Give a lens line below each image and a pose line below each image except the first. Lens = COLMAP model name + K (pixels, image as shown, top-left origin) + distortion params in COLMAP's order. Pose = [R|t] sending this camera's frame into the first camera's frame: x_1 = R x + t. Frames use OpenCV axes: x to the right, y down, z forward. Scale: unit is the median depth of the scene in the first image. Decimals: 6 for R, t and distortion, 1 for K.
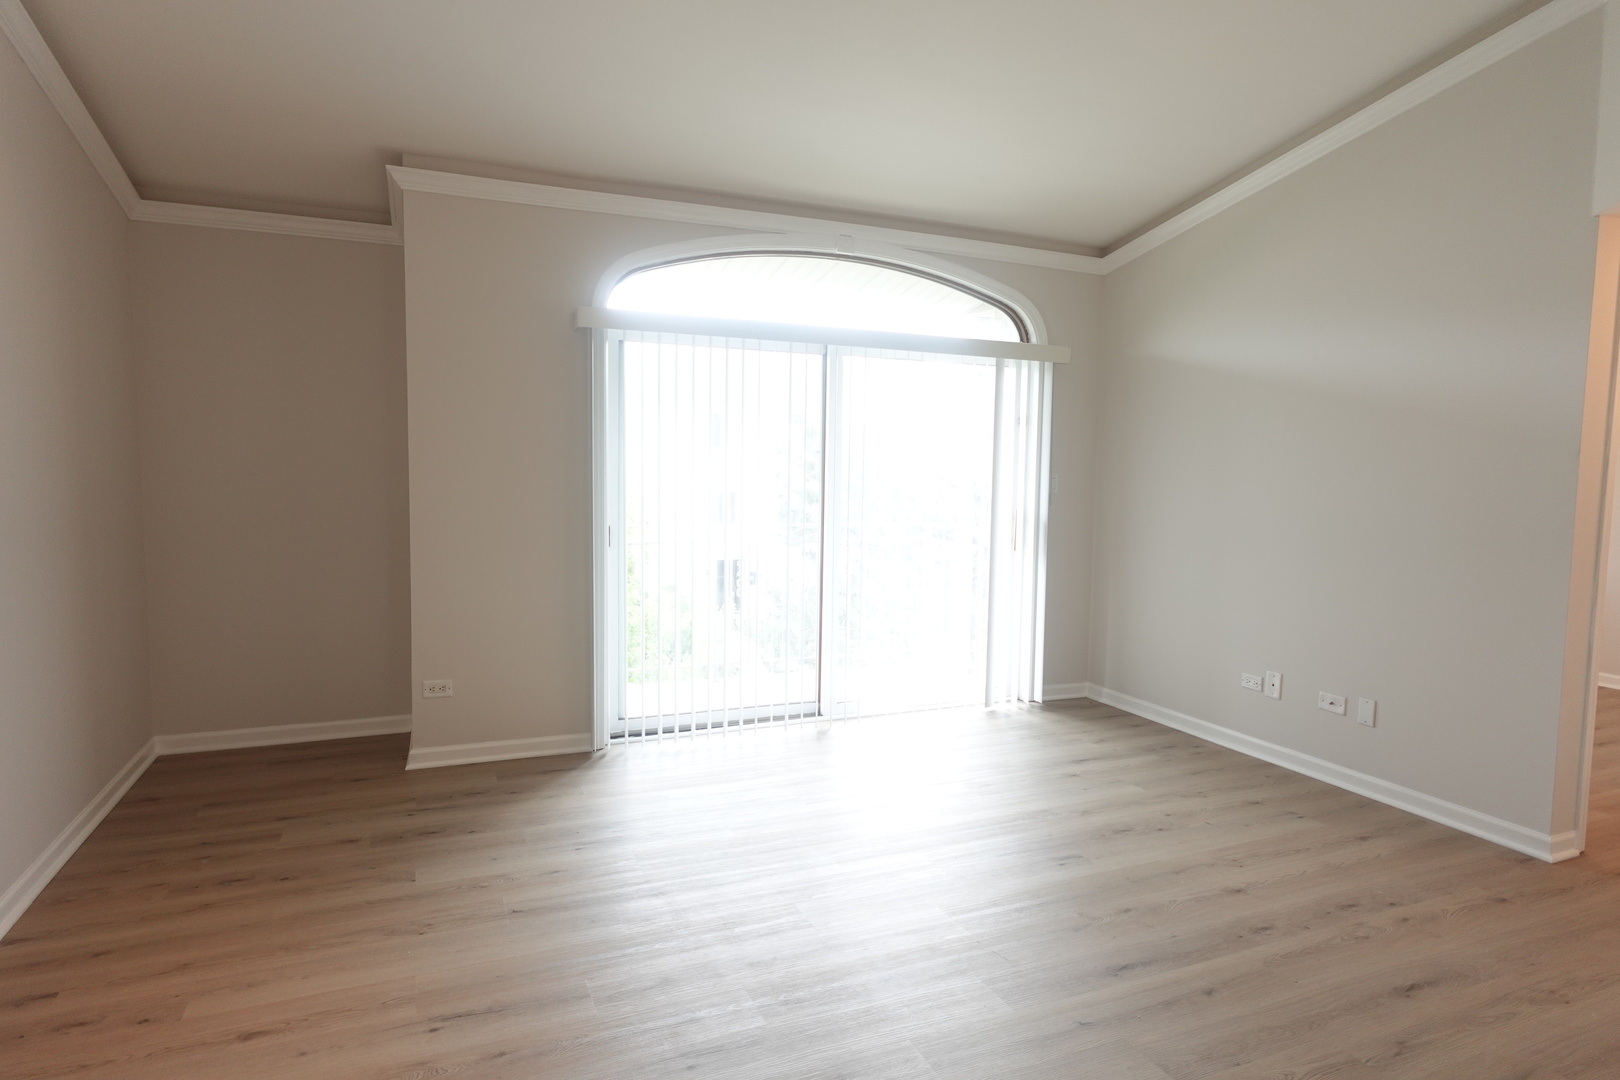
lens RADIAL K [[918.4, 0, 810.0], [0, 918.4, 540.0], [0, 0, 1]] dist [-0.006866, 0.005908]
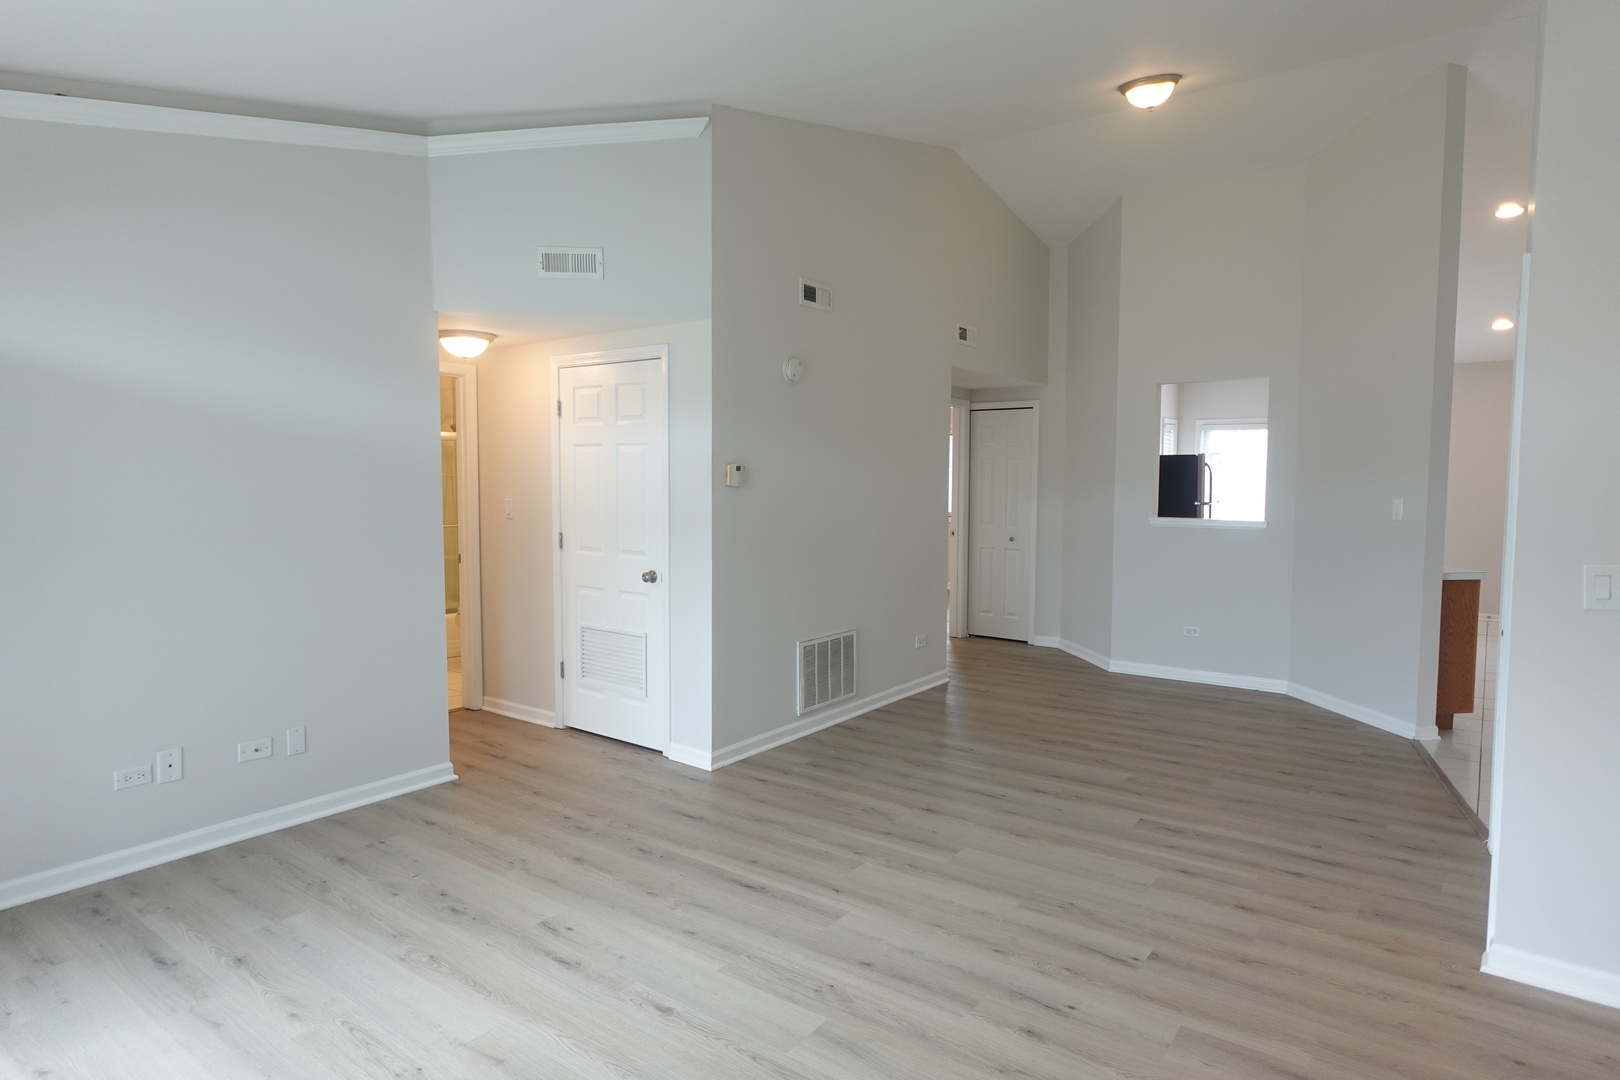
lens RADIAL K [[918.4, 0, 810.0], [0, 918.4, 540.0], [0, 0, 1]] dist [-0.006866, 0.005908]
pose [[-0.495910, -0.078099, 0.864855, -0.499989], [0.062219, 0.990192, 0.125095, -0.115197], [-0.866142, 0.115846, -0.486187, 0.942828]]
